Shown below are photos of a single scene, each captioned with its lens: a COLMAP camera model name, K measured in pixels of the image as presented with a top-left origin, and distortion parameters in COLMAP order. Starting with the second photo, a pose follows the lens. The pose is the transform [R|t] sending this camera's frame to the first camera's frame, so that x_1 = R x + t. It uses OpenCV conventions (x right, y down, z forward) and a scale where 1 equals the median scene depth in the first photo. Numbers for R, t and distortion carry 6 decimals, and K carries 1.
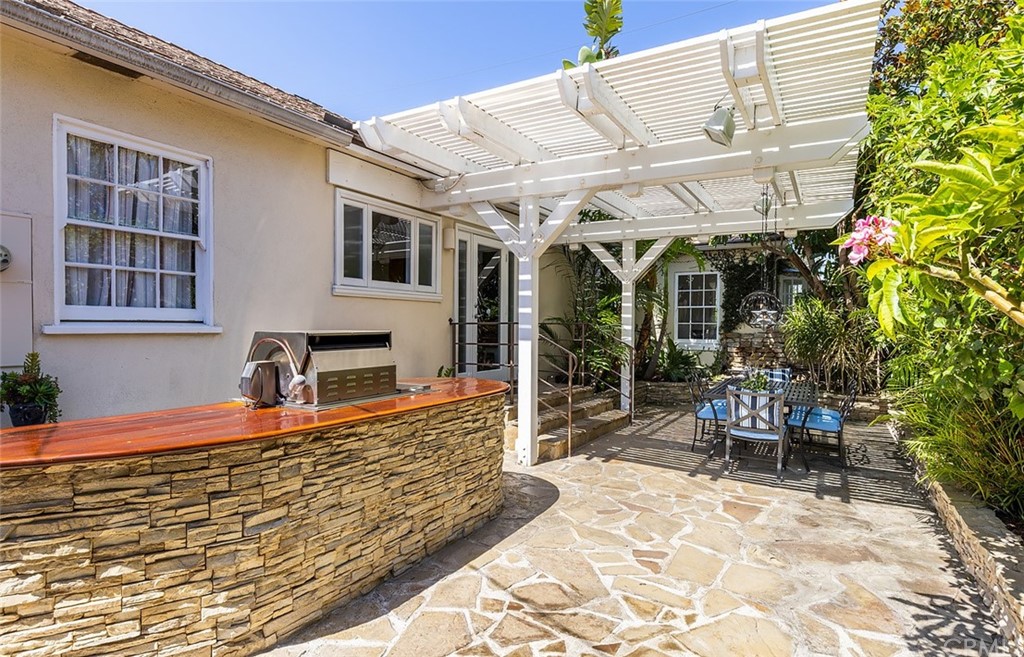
lens RADIAL K [[529.2, 0, 513.4], [0, 529.2, 327.1], [0, 0, 1]] dist [-0.004937, -0.000331]
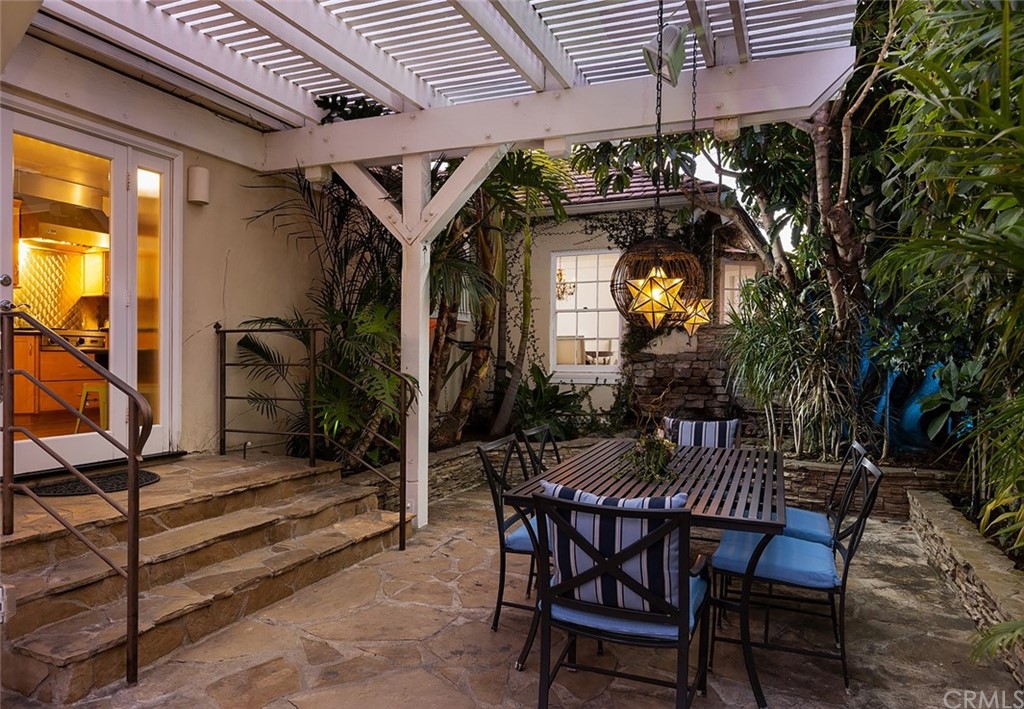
lens RADIAL K [[677.3, 0, 509.6], [0, 677.3, 353.4], [0, 0, 1]] dist [0.011791, 0.001177]
pose [[0.989372, -0.004701, 0.145333, 0.204304], [0.005847, 0.999955, -0.007456, 0.020036], [-0.145292, 0.008227, 0.989355, 0.359812]]
